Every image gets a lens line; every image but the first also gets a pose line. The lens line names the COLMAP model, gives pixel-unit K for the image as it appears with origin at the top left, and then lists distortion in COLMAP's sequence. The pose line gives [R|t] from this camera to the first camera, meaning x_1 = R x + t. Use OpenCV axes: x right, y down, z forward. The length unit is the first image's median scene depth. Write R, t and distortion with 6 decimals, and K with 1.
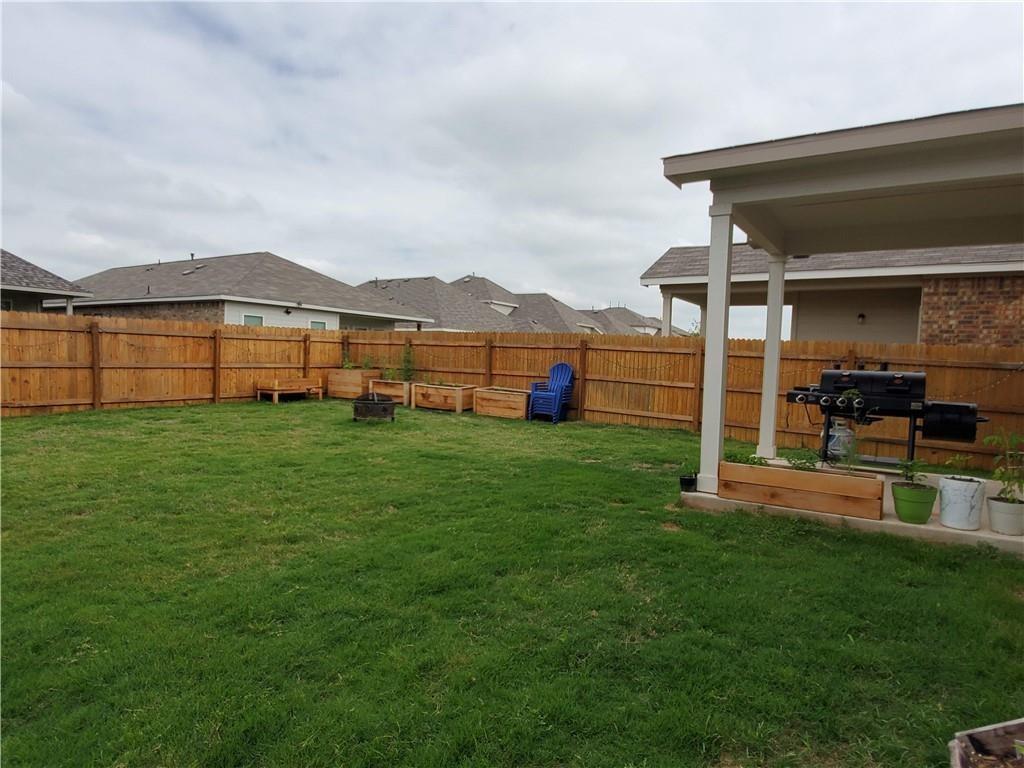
lens RADIAL K [[589.8, 0, 512.0], [0, 589.8, 384.0], [0, 0, 1]] dist [-0.000840, -0.000275]
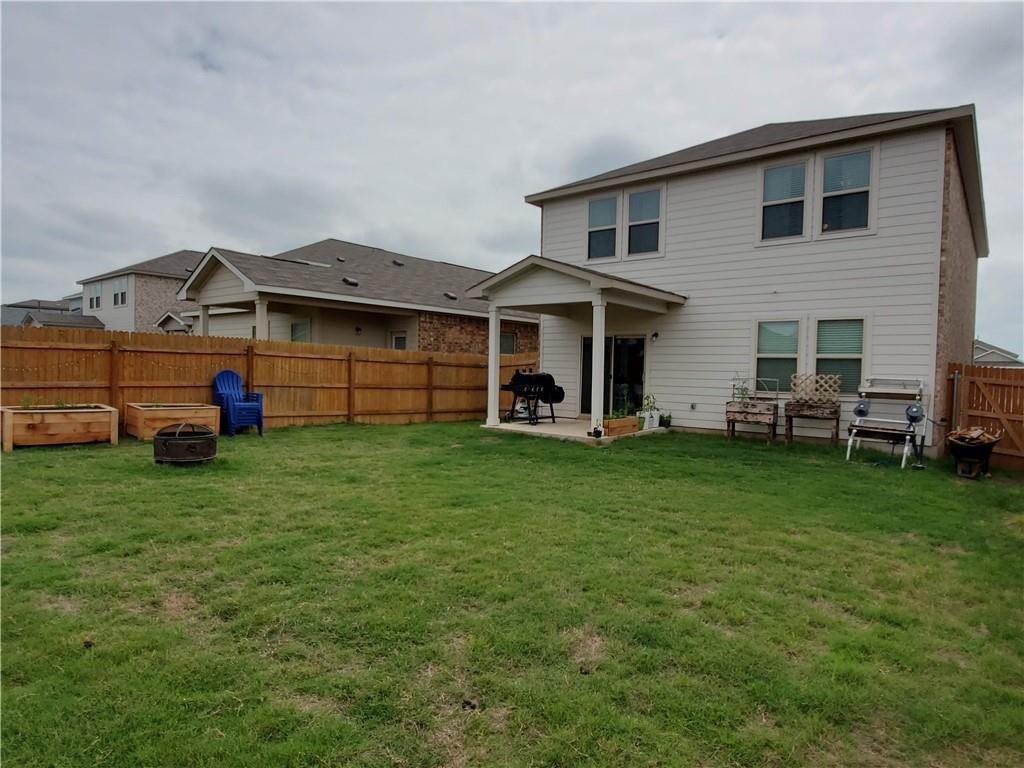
lens RADIAL K [[589.8, 0, 512.0], [0, 589.8, 384.0], [0, 0, 1]] dist [-0.000840, -0.000275]
pose [[0.150217, -0.060144, 0.986822, -0.729612], [0.025815, 0.998046, 0.056898, -0.052471], [-0.988316, 0.016928, 0.151477, 0.404552]]
